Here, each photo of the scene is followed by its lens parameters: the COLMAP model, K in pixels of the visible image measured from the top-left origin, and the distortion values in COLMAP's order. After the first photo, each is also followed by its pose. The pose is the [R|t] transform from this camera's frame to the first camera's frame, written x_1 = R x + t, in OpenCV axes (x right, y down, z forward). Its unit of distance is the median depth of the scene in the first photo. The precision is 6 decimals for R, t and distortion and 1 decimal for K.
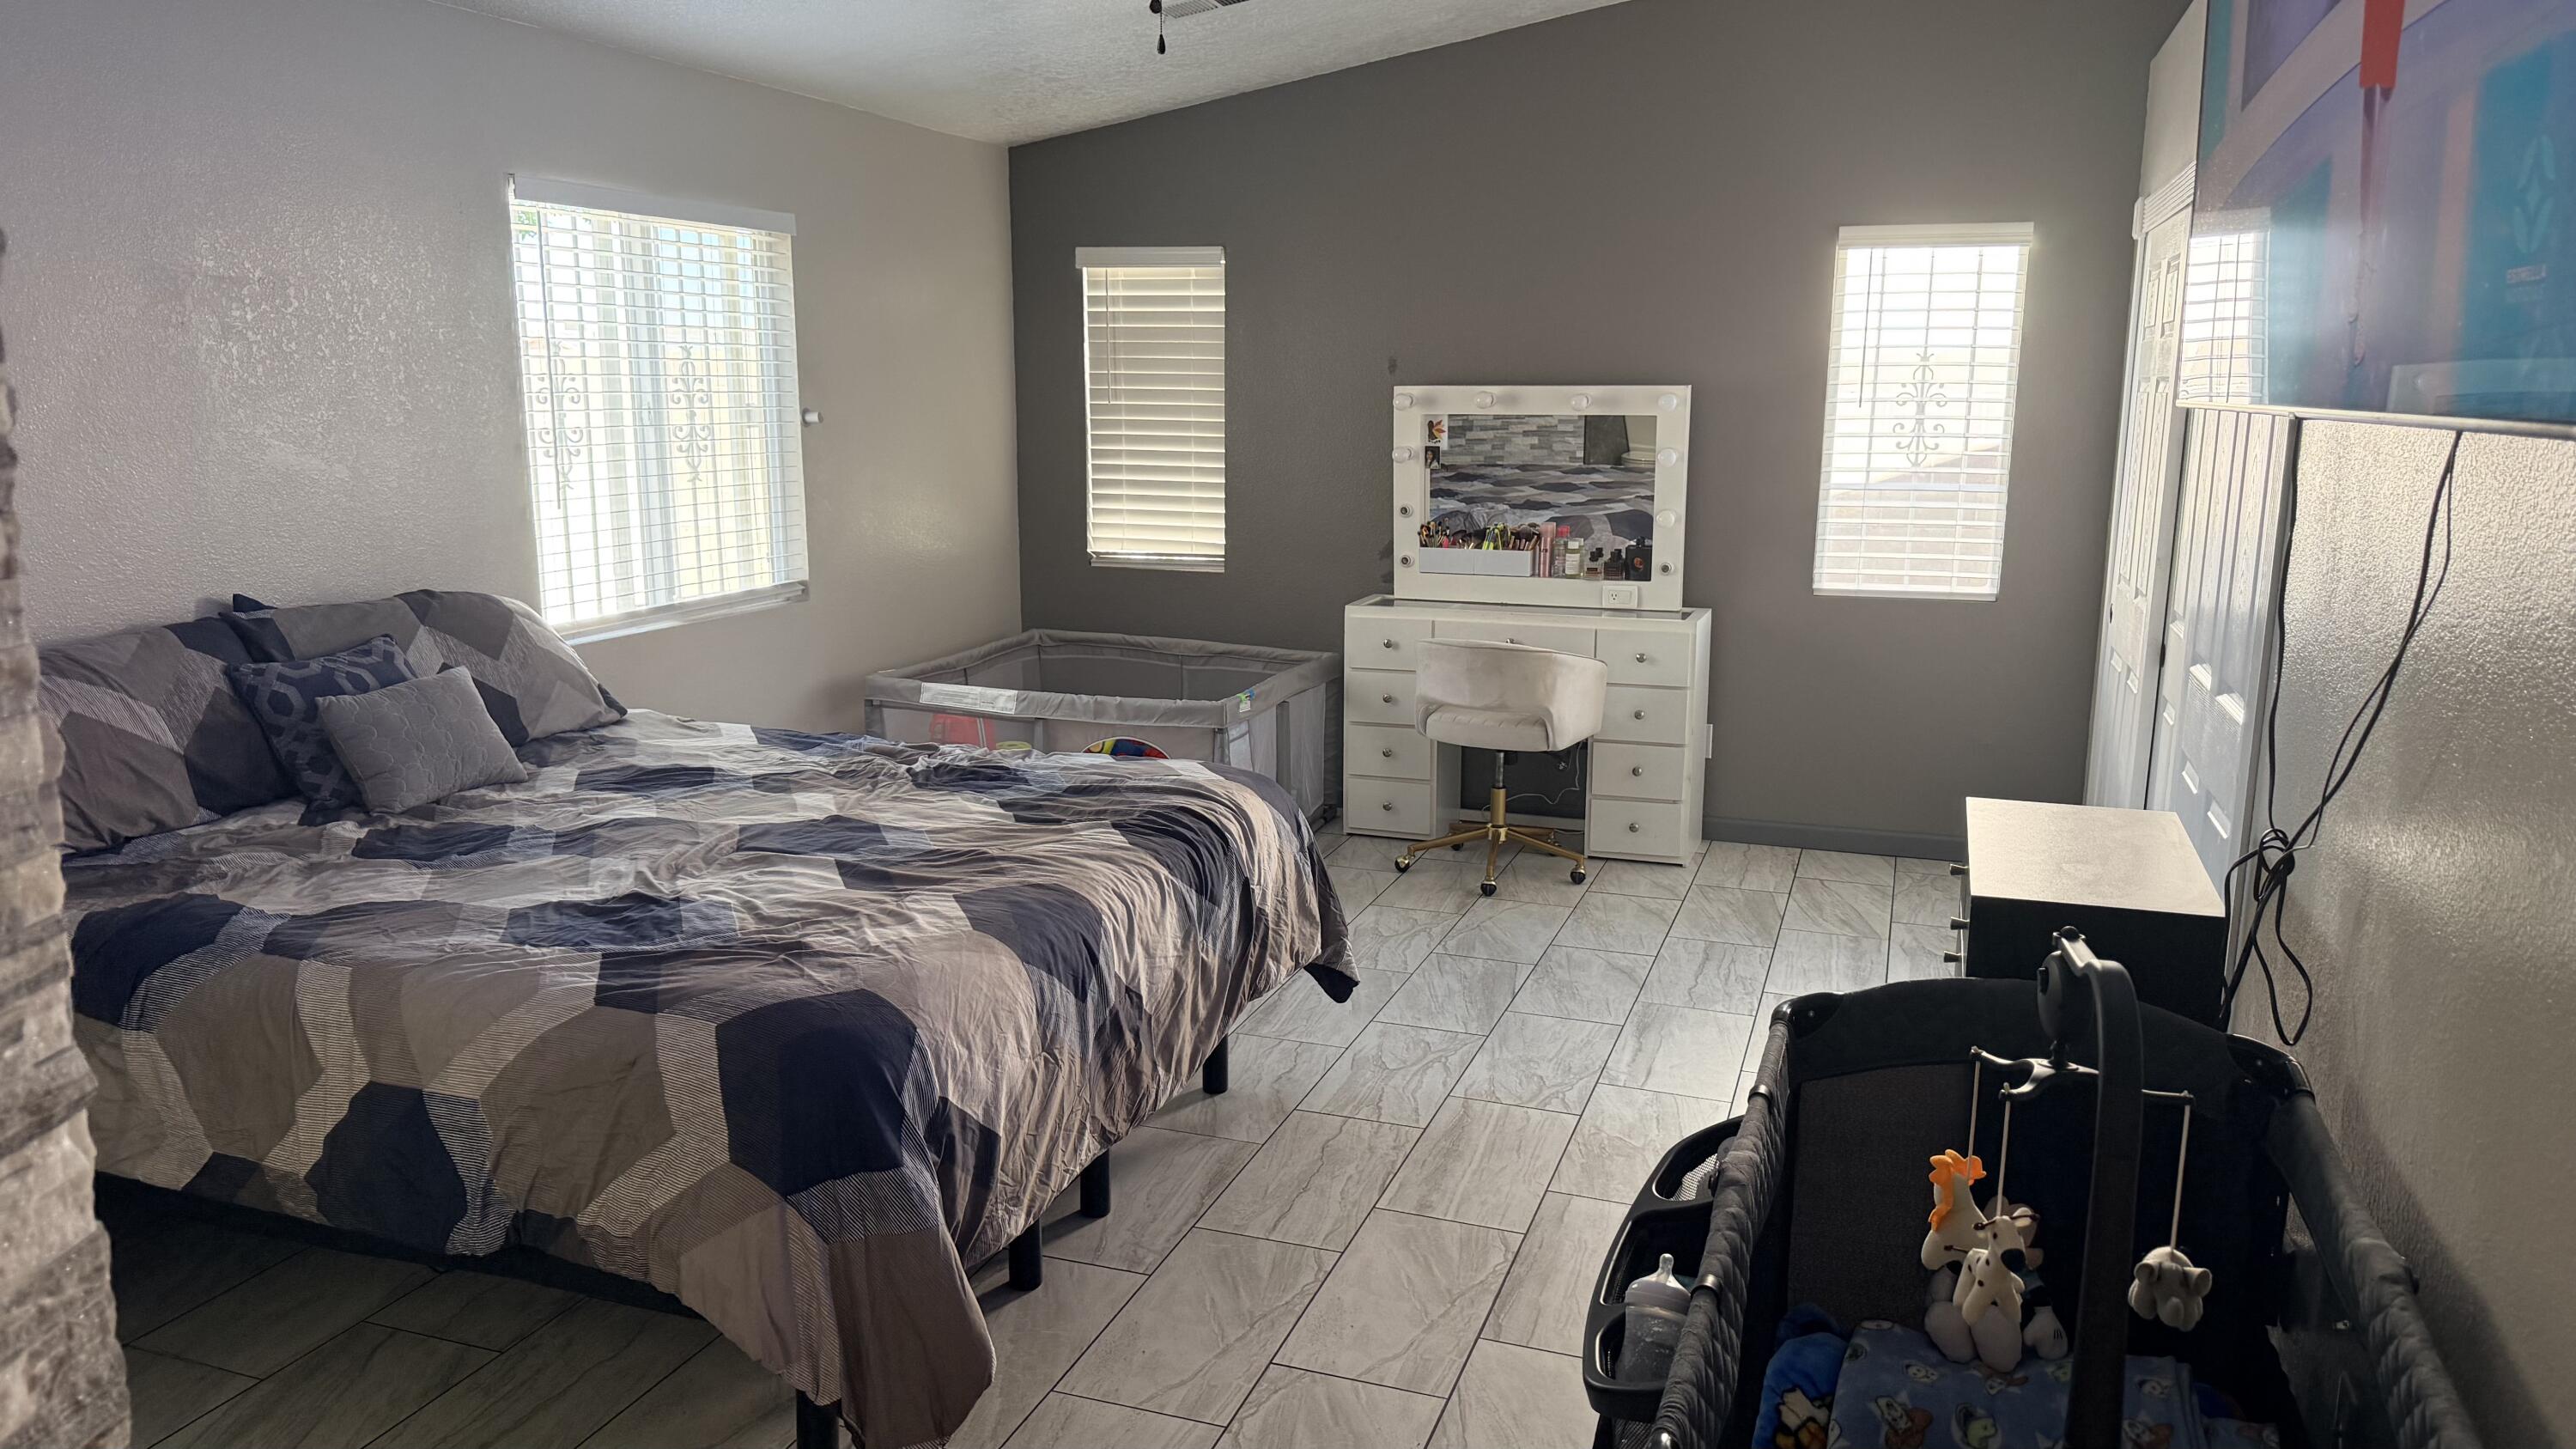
lens RADIAL K [[1835.9, 0, 1274.8], [0, 1835.9, 739.7], [0, 0, 1]] dist [-0.000215, -0.006429]
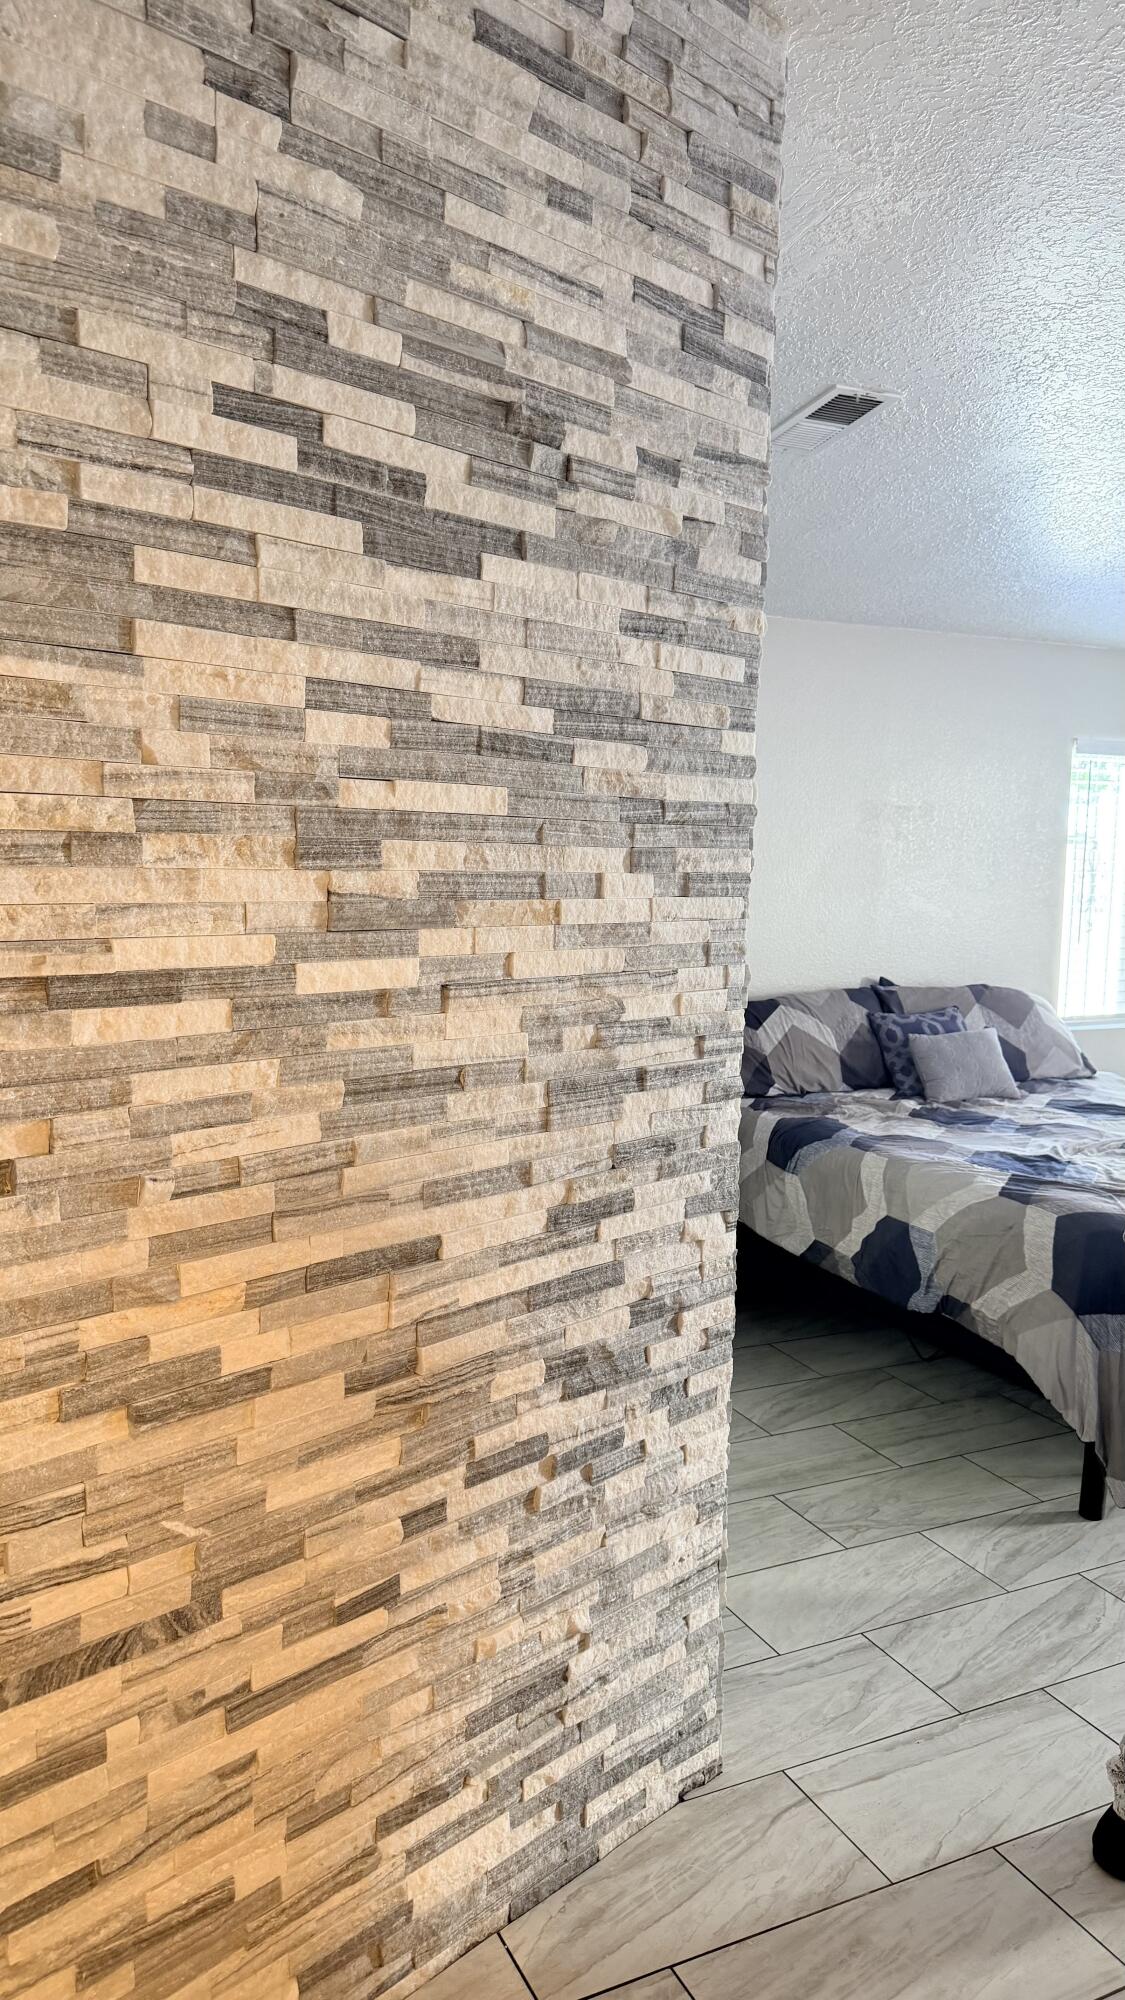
lens RADIAL K [[1409.0, 0, 562.5], [0, 1409.0, 1000.0], [0, 0, 1]] dist [0.115965, -0.229034]
pose [[0.712893, 0.080512, -0.696636, 0.240699], [-0.150111, 0.987882, -0.039442, 0.058560], [0.685018, 0.132691, 0.716340, -0.283738]]
